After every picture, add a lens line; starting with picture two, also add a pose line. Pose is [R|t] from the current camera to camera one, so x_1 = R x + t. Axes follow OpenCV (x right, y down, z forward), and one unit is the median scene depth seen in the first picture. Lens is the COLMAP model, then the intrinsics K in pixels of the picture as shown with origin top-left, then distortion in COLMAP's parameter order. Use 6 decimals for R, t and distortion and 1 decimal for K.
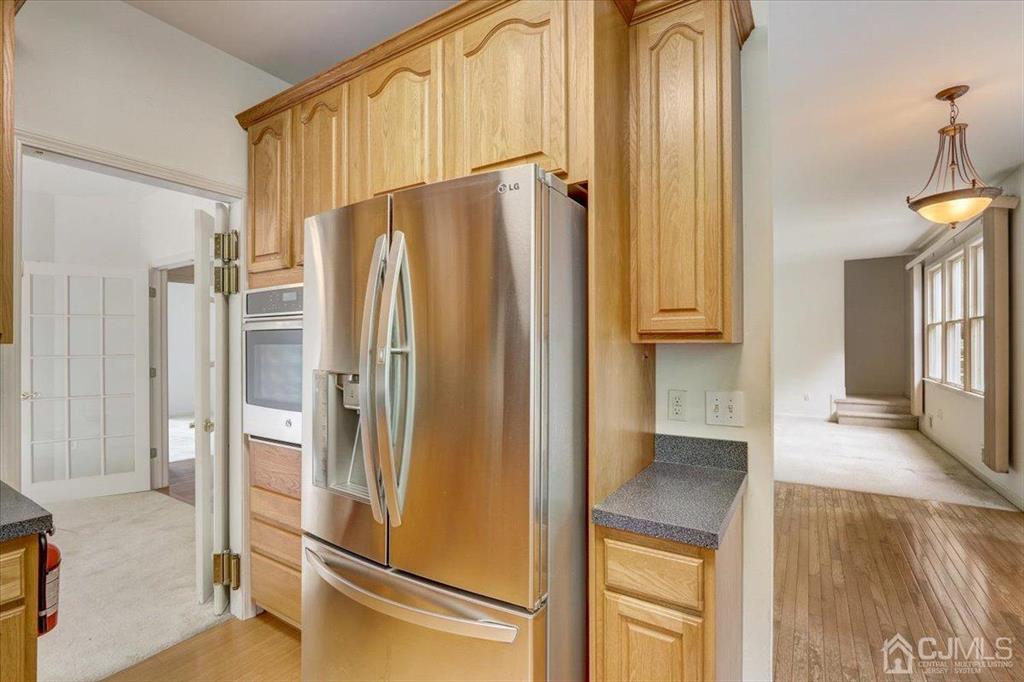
lens RADIAL K [[470.1, 0, 502.9], [0, 470.1, 341.9], [0, 0, 1]] dist [-0.012948, 0.001450]
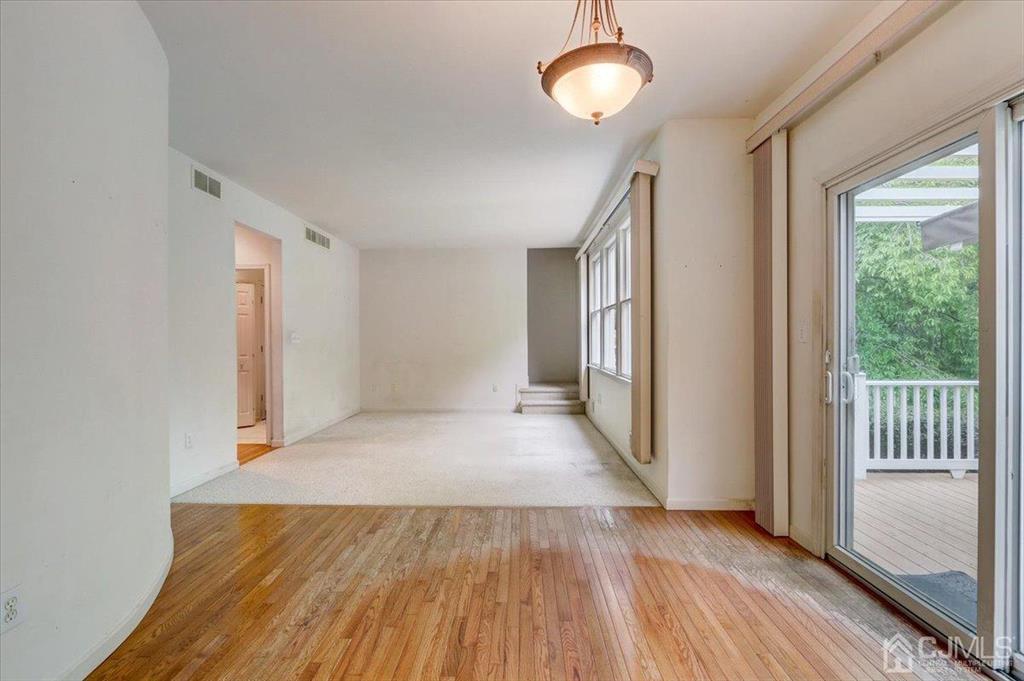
lens RADIAL K [[470.1, 0, 502.9], [0, 470.1, 341.4], [0, 0, 1]] dist [-0.012948, 0.001450]
pose [[0.858804, -0.005966, 0.512270, 0.240823], [0.002081, 0.999965, 0.008158, 0.020706], [-0.512301, -0.005940, 0.858786, 0.233811]]
